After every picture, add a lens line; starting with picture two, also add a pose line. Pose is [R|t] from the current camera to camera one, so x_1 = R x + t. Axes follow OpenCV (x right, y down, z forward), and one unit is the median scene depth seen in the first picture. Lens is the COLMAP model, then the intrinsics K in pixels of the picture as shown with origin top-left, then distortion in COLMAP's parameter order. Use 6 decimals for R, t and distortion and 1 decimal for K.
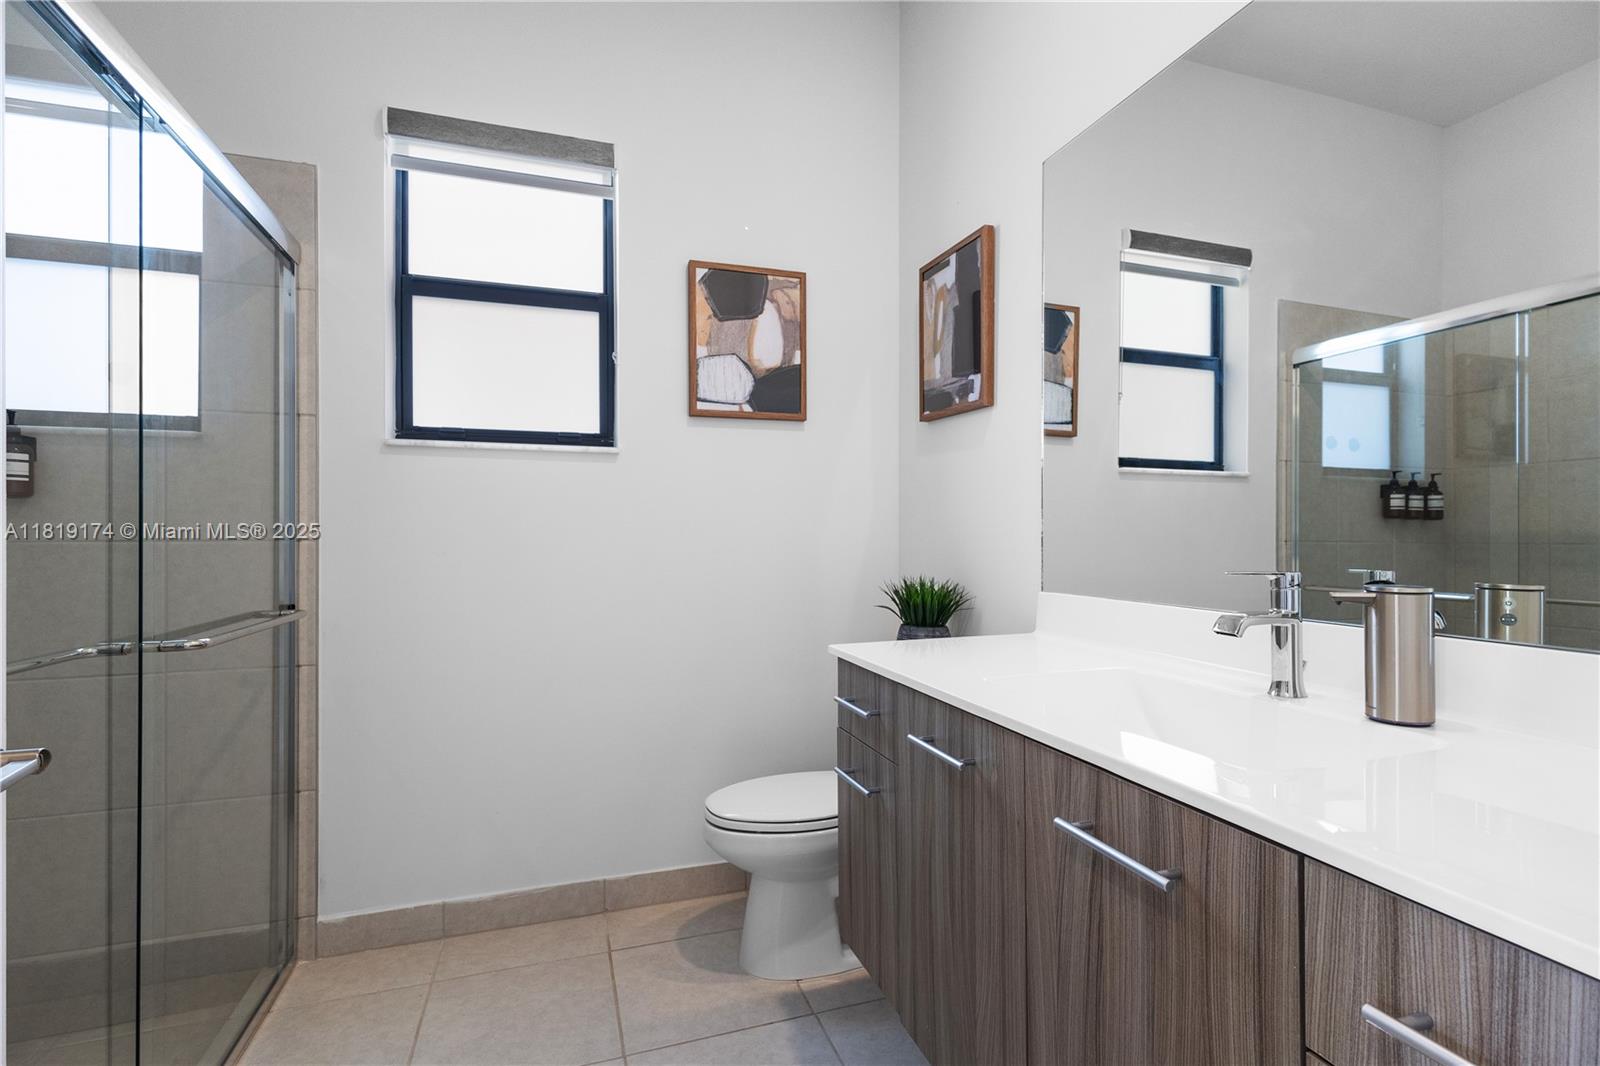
lens RADIAL K [[742.6, 0, 786.3], [0, 742.6, 537.2], [0, 0, 1]] dist [0.002221, 0.001357]
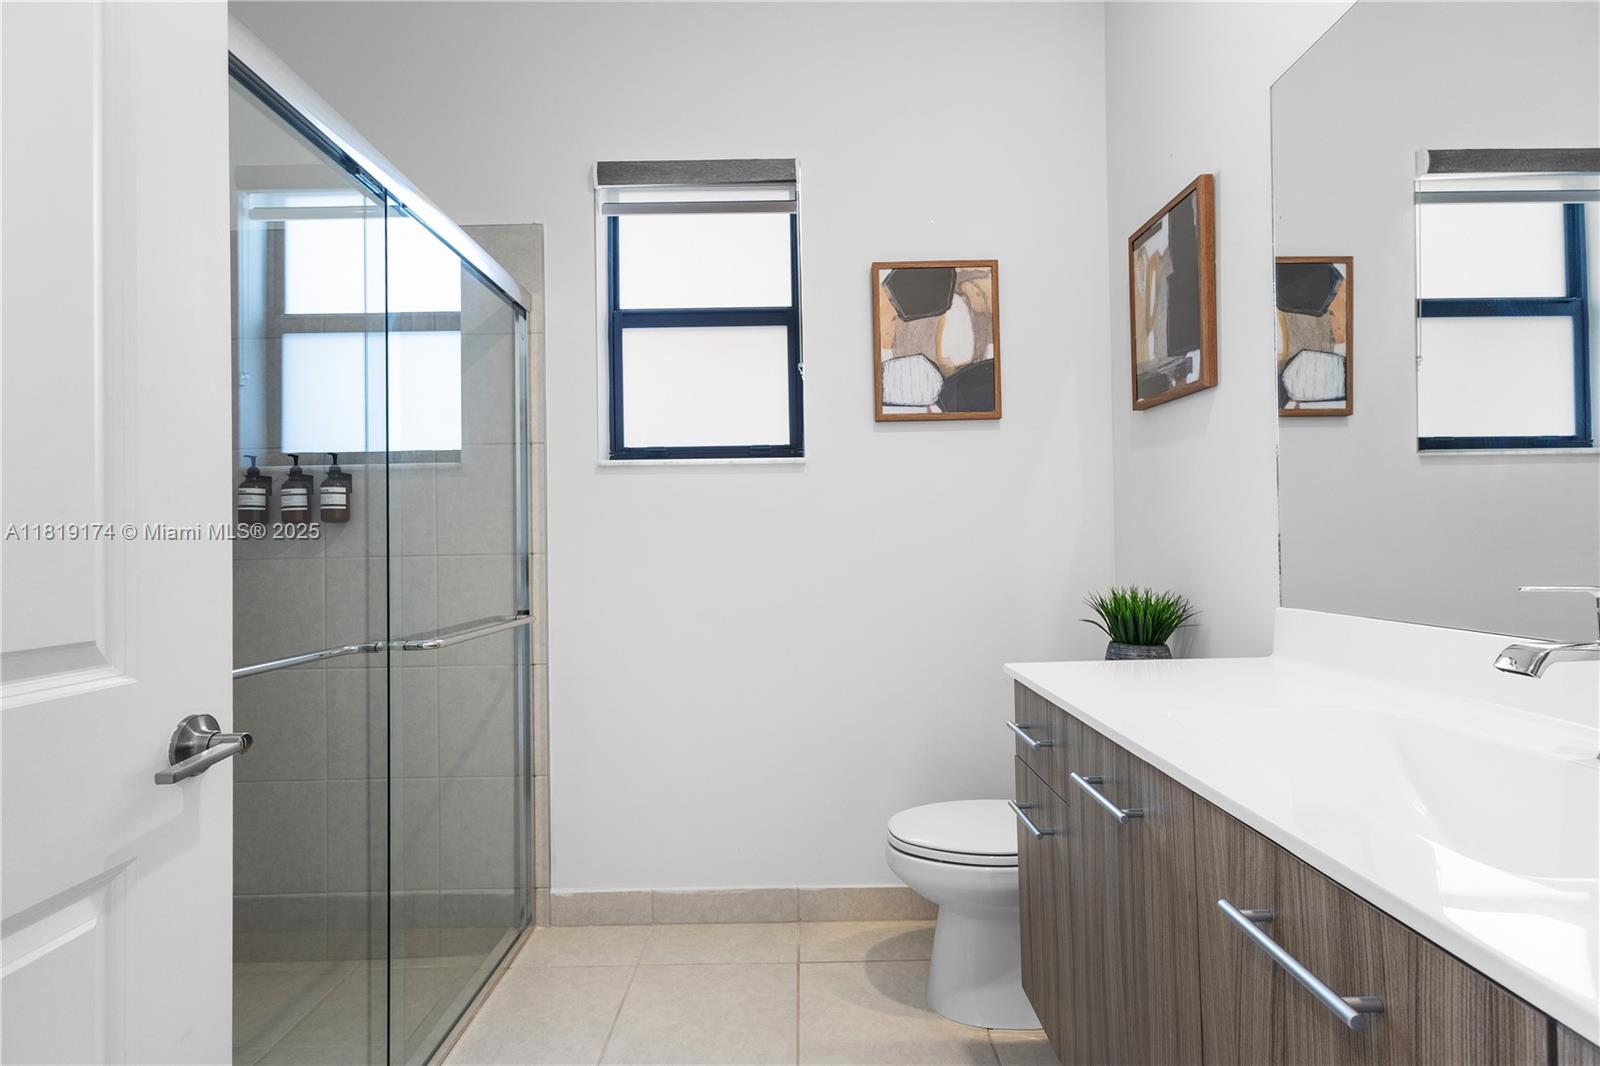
lens RADIAL K [[742.6, 0, 803.3], [0, 742.6, 532.6], [0, 0, 1]] dist [0.002221, 0.001357]
pose [[0.949099, -0.019396, -0.314379, 0.096905], [0.015211, 0.999760, -0.015762, -0.003711], [0.314609, 0.010177, 0.949167, 0.051562]]
